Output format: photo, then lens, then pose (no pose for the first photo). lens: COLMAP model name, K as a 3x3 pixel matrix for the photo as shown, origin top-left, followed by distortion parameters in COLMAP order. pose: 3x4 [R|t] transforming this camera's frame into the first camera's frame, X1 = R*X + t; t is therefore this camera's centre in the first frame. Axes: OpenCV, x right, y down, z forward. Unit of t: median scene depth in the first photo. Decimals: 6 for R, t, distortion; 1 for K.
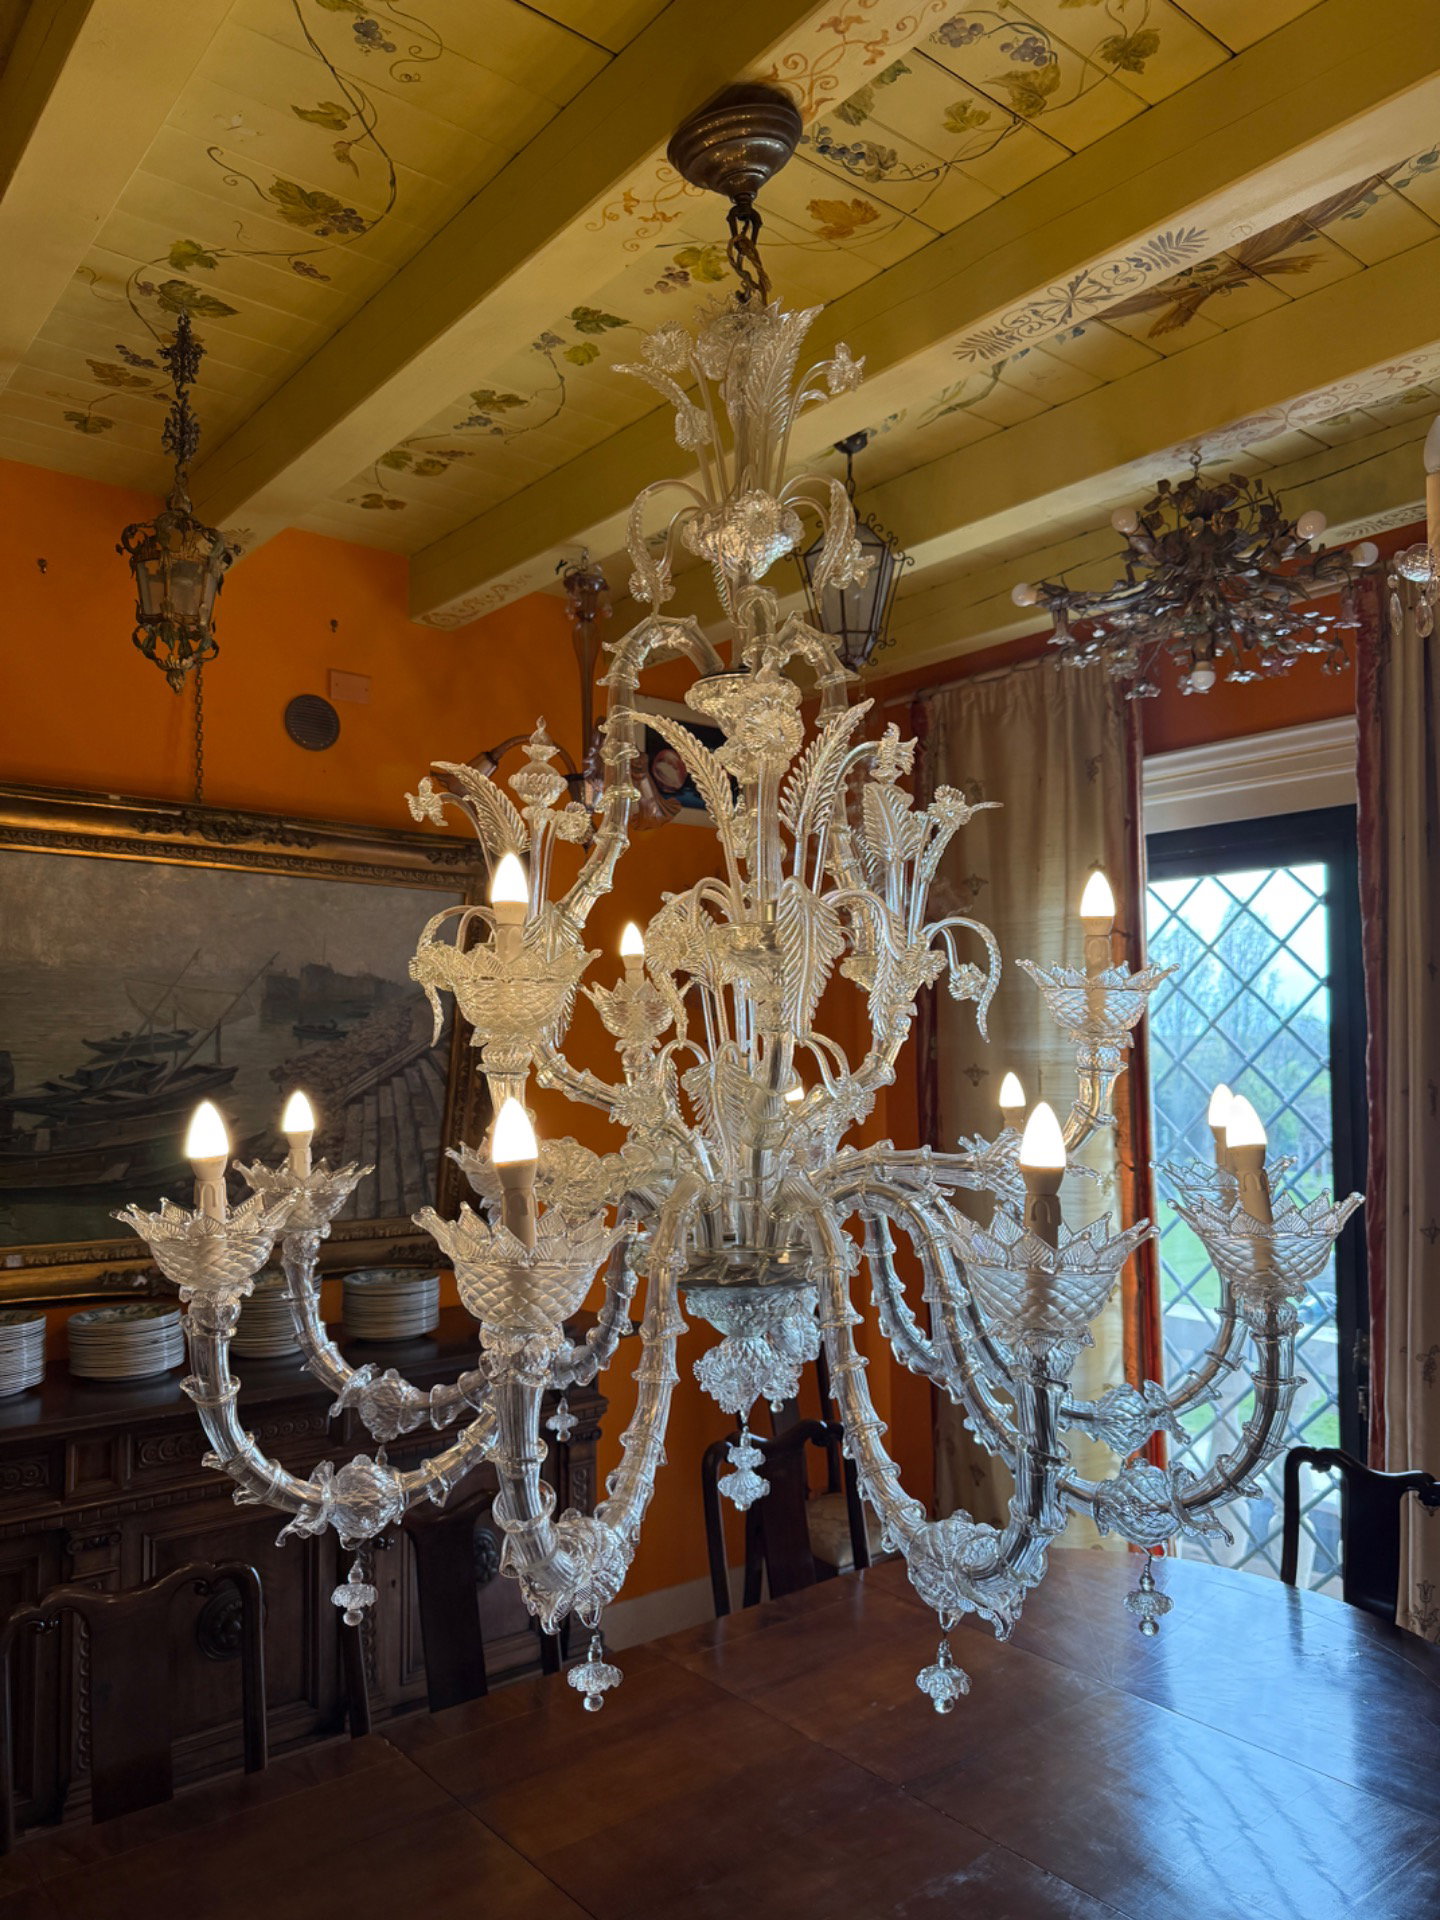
lens RADIAL K [[1375.5, 0, 721.5], [0, 1375.5, 967.5], [0, 0, 1]] dist [-0.000137, -0.006090]
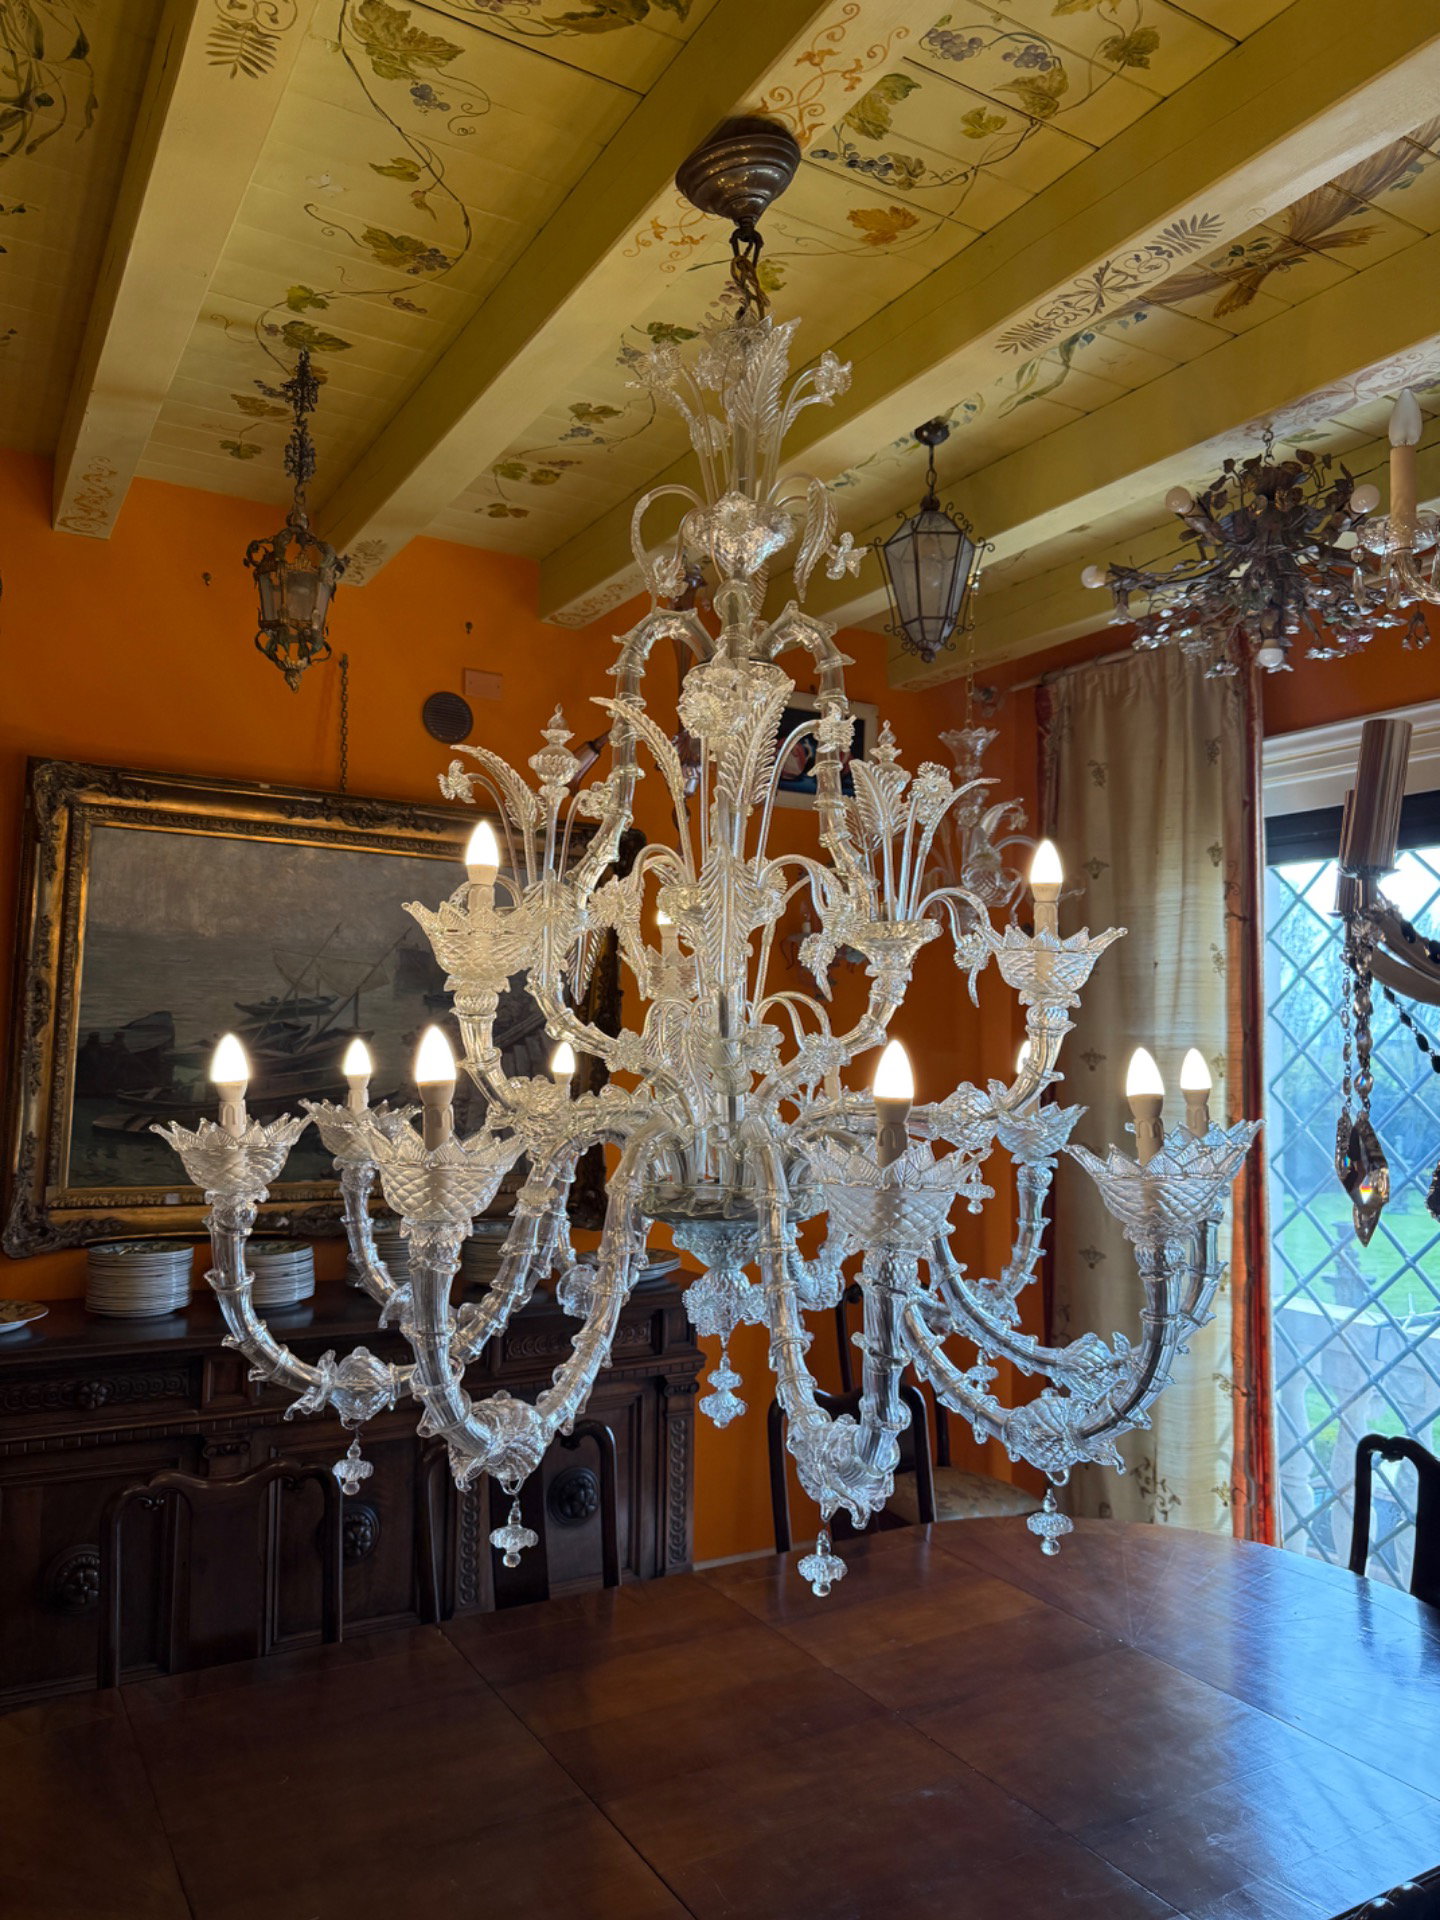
lens RADIAL K [[1375.8, 0, 720.0], [0, 1375.8, 960.0], [0, 0, 1]] dist [0.015351, -0.024971]
pose [[0.987630, 0.011687, -0.156367, 0.136460], [-0.011838, 0.999930, -0.000030, 0.017704], [0.156356, 0.001881, 0.987699, -0.059036]]
